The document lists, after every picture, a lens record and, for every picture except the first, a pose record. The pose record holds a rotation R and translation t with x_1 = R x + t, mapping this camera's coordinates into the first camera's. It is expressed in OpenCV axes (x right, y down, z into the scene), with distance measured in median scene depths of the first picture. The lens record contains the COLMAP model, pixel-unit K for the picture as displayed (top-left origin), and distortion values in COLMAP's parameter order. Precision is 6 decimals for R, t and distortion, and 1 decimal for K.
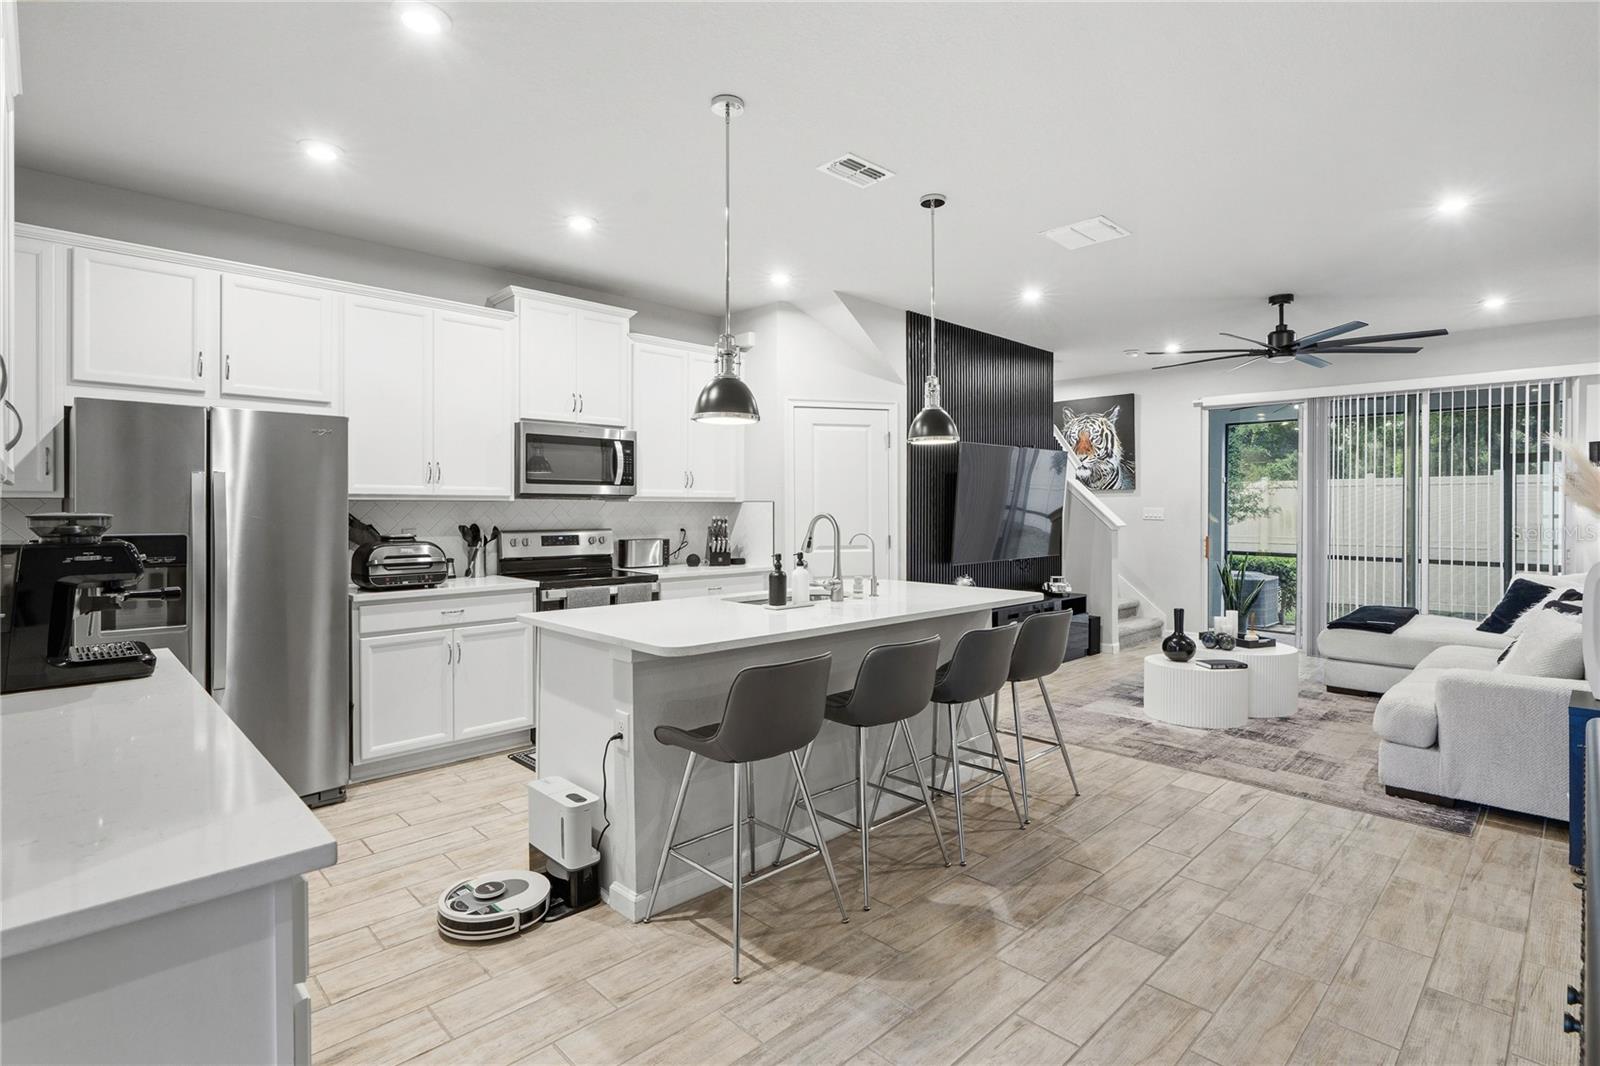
lens RADIAL K [[776.4, 0, 814.6], [0, 776.4, 512.3], [0, 0, 1]] dist [-0.010560, -0.000049]
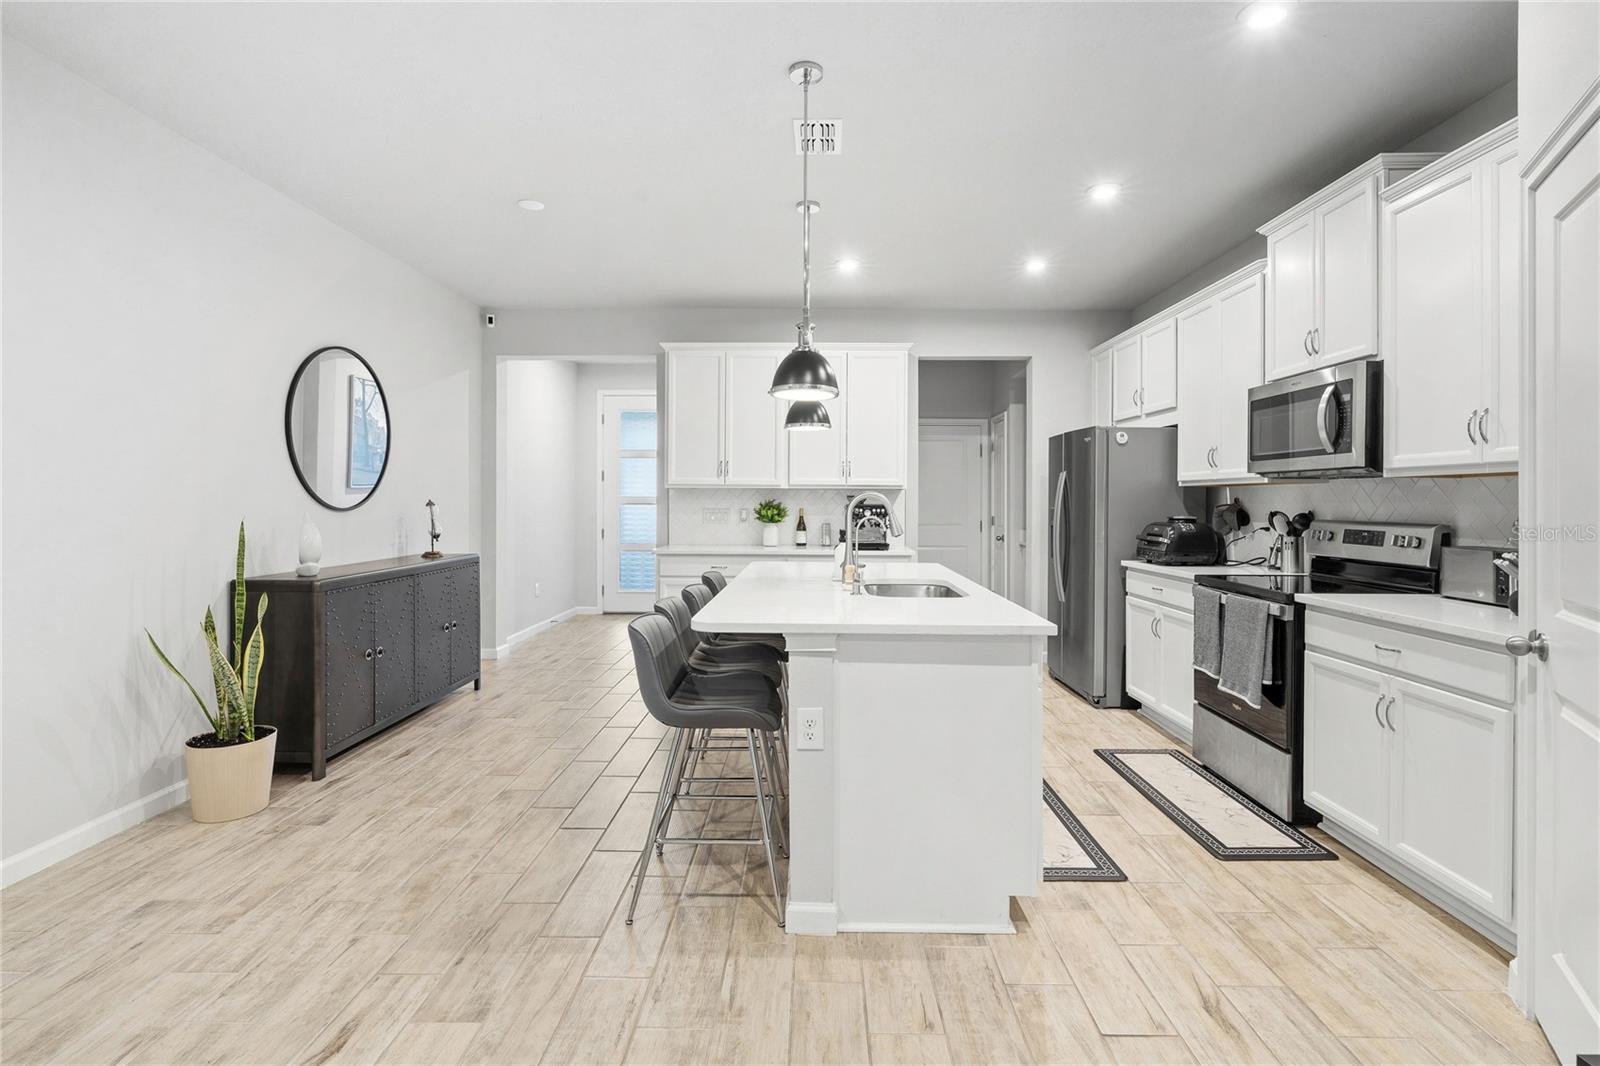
lens RADIAL K [[776.4, 0, 795.6], [0, 776.4, 494.6], [0, 0, 1]] dist [-0.010560, -0.000049]
pose [[-0.723902, -0.009978, -0.689831, 0.621790], [-0.012577, 0.999920, -0.001265, 0.007122], [0.689788, 0.007760, -0.723970, 1.410580]]
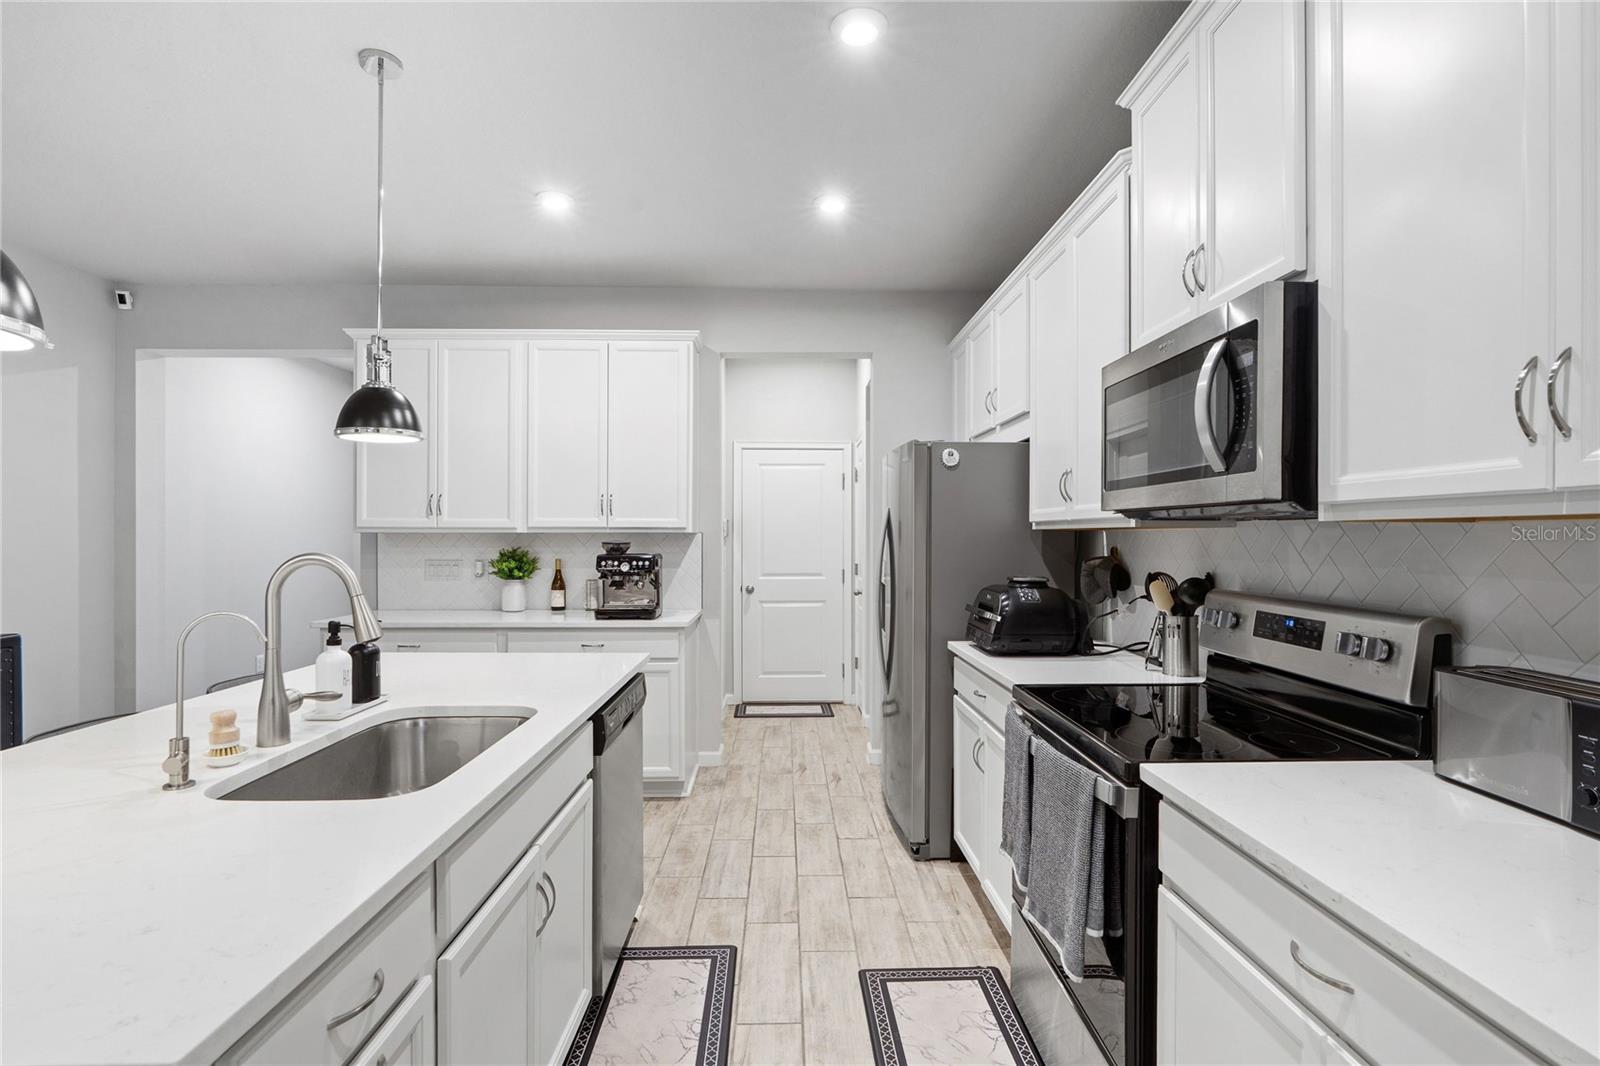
lens RADIAL K [[776.4, 0, 804.4], [0, 776.4, 531.5], [0, 0, 1]] dist [-0.010560, -0.000049]
pose [[-0.689921, -0.005196, -0.723866, 0.126006], [-0.008268, 0.999966, 0.000703, -0.011087], [0.723837, 0.006469, -0.689940, 1.337872]]
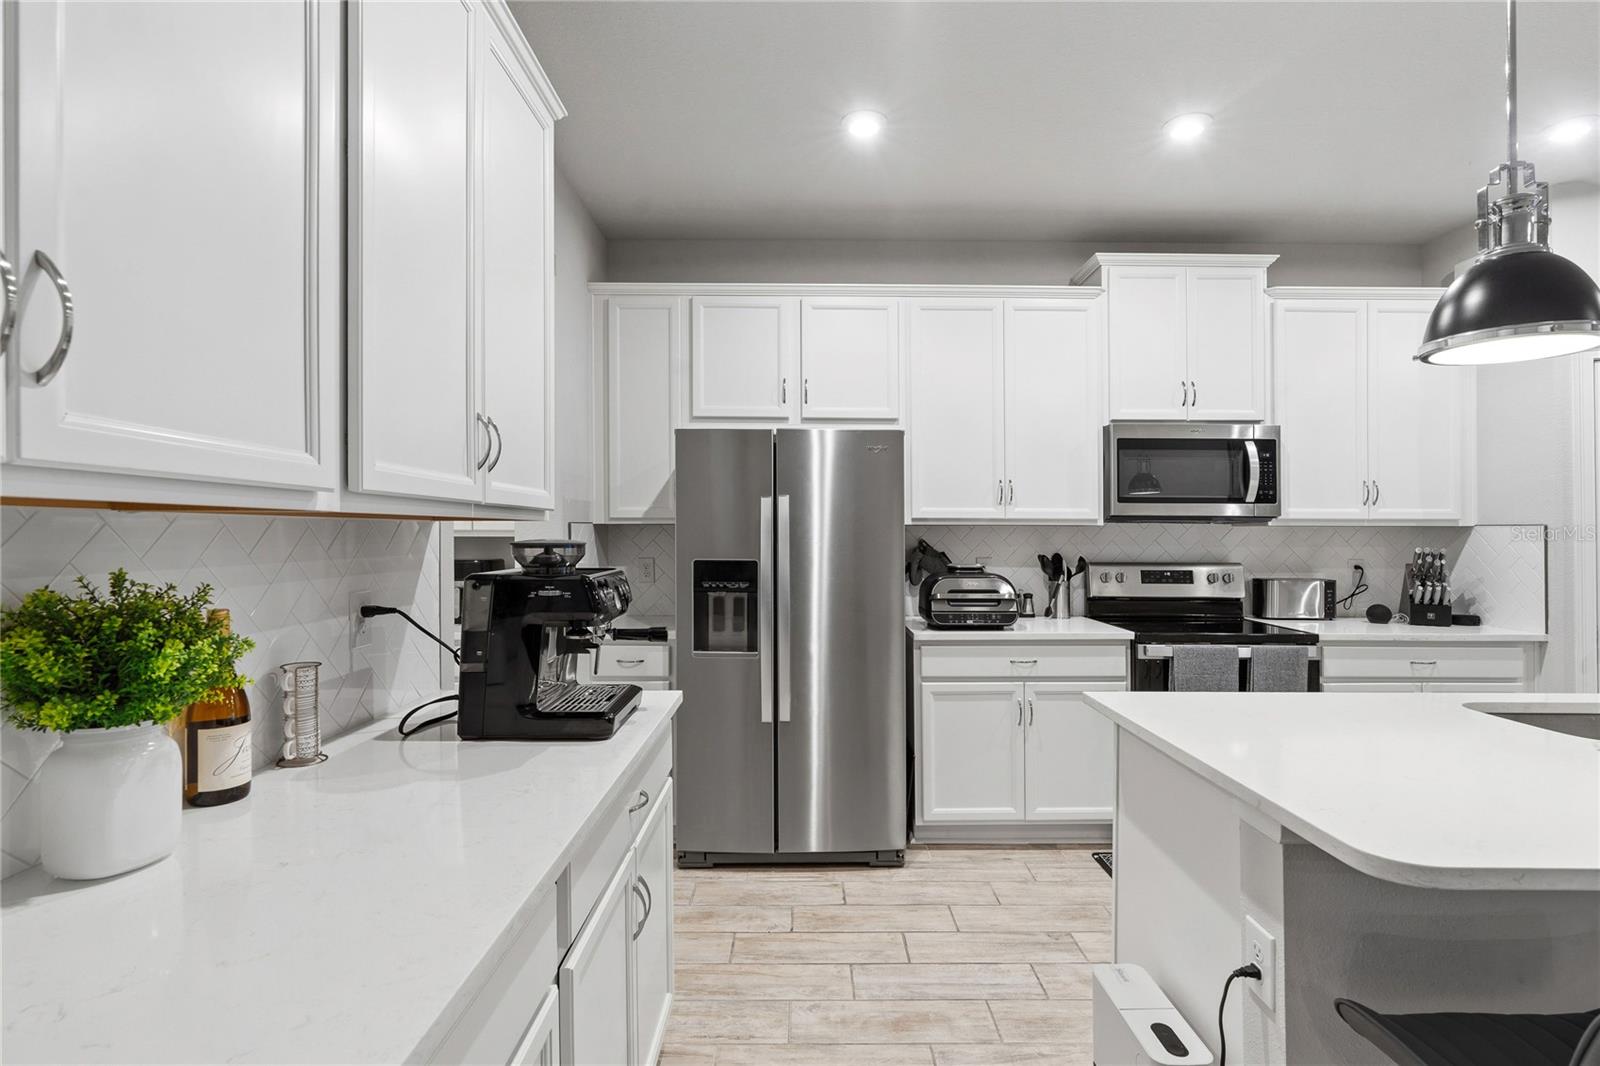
lens RADIAL K [[776.4, 0, 789.6], [0, 776.4, 515.9], [0, 0, 1]] dist [-0.010560, -0.000049]
pose [[0.705840, -0.011319, -0.708281, -0.060444], [-0.007844, 0.999686, -0.023794, -0.003276], [0.708328, 0.022350, 0.705530, 0.242353]]
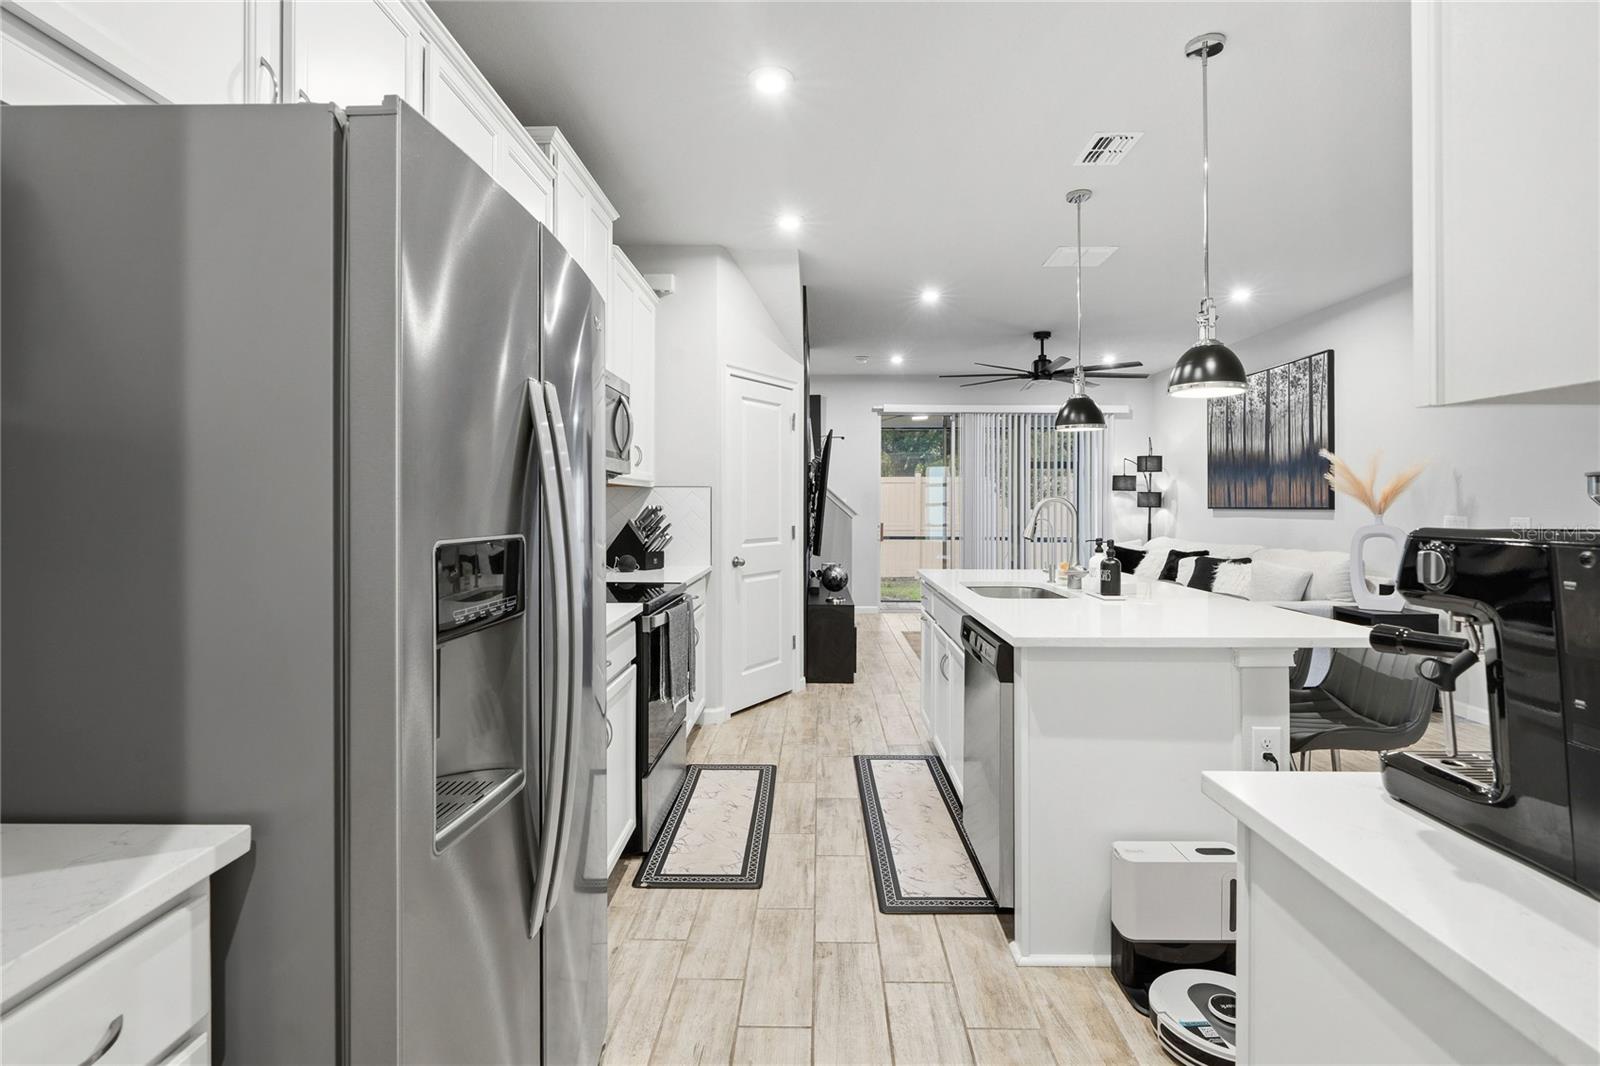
lens RADIAL K [[776.4, 0, 828.1], [0, 776.4, 506.0], [0, 0, 1]] dist [-0.010560, -0.000049]
pose [[0.701667, -0.001381, 0.712504, -0.750736], [0.006089, 0.999973, -0.004059, 0.014119], [-0.712479, 0.007187, 0.701657, 0.470189]]
